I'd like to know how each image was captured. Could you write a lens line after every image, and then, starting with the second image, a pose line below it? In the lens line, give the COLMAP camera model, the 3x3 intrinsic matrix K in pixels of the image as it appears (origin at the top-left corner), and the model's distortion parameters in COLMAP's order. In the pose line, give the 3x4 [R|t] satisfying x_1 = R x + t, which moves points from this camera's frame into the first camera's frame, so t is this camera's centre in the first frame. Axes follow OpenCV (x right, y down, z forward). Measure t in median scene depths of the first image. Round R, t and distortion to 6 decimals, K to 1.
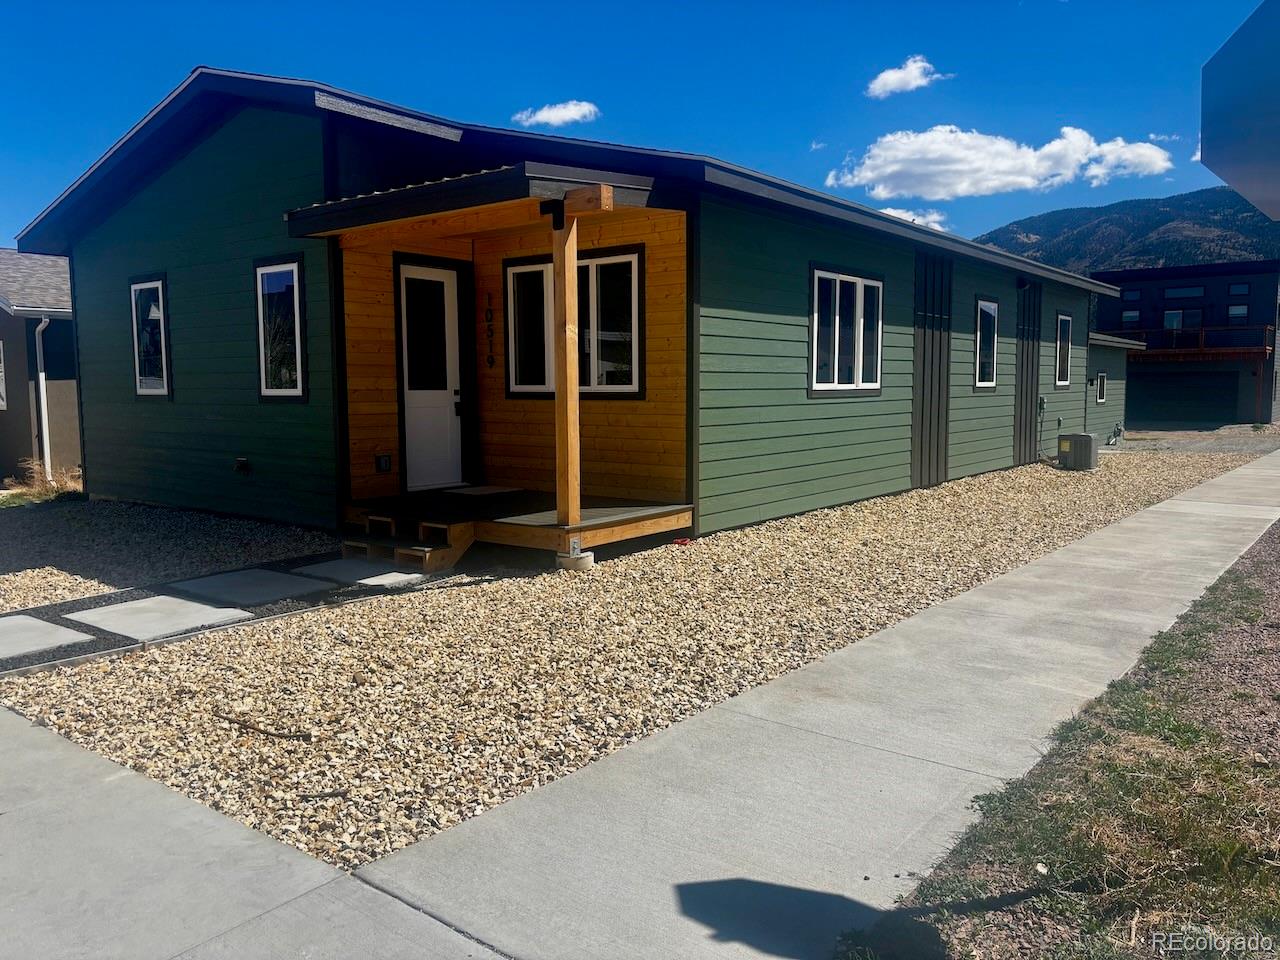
lens RADIAL K [[956.7, 0, 649.6], [0, 956.7, 472.8], [0, 0, 1]] dist [0.044360, -0.046936]
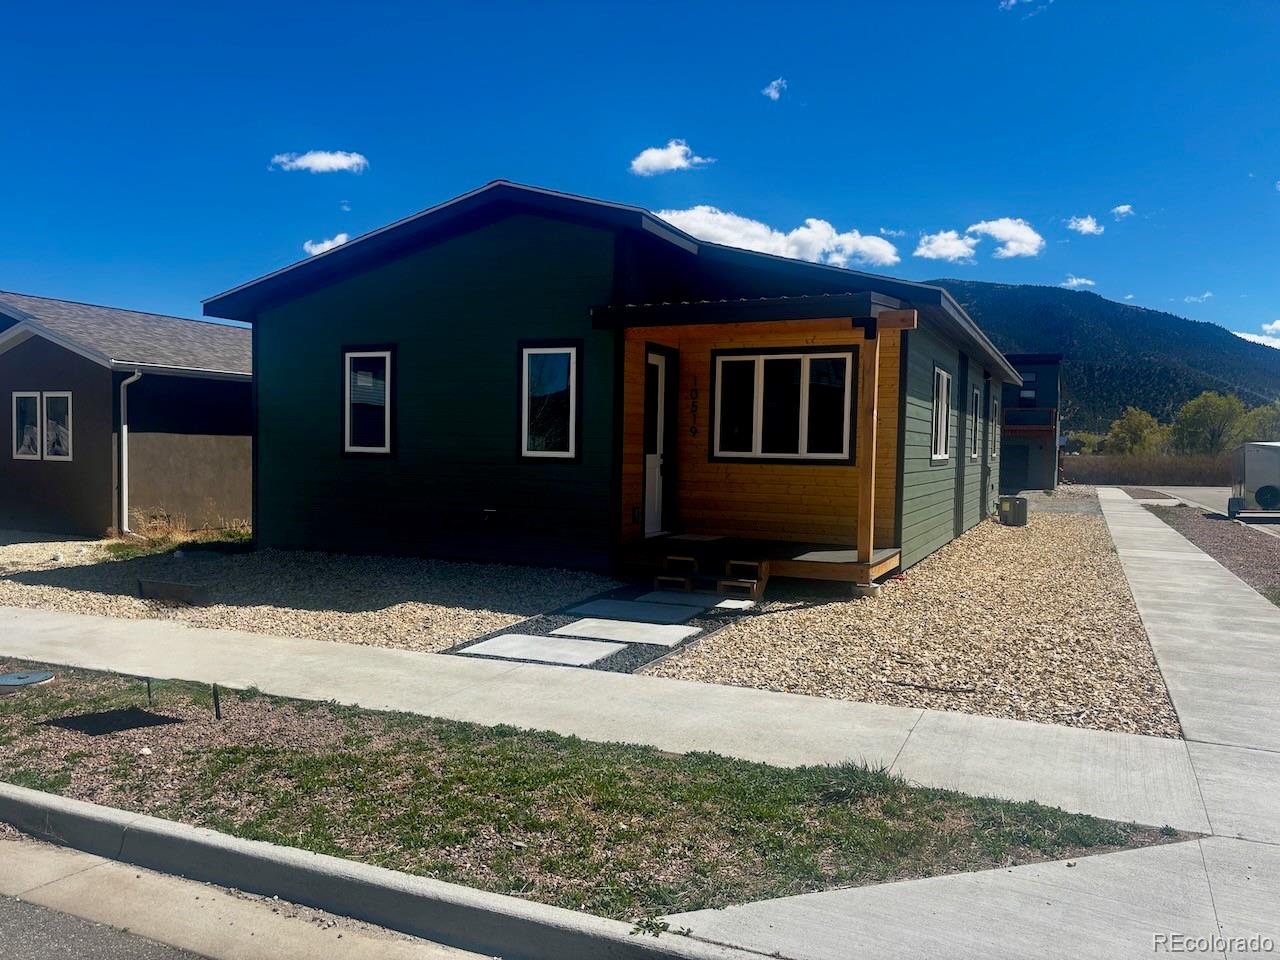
lens RADIAL K [[956.7, 0, 629.5], [0, 956.7, 489.5], [0, 0, 1]] dist [0.044360, -0.046936]
pose [[0.974808, 0.012843, 0.222674, -0.343590], [-0.002969, 0.999000, -0.044619, 0.007620], [-0.223025, 0.042834, 0.973871, -0.104434]]
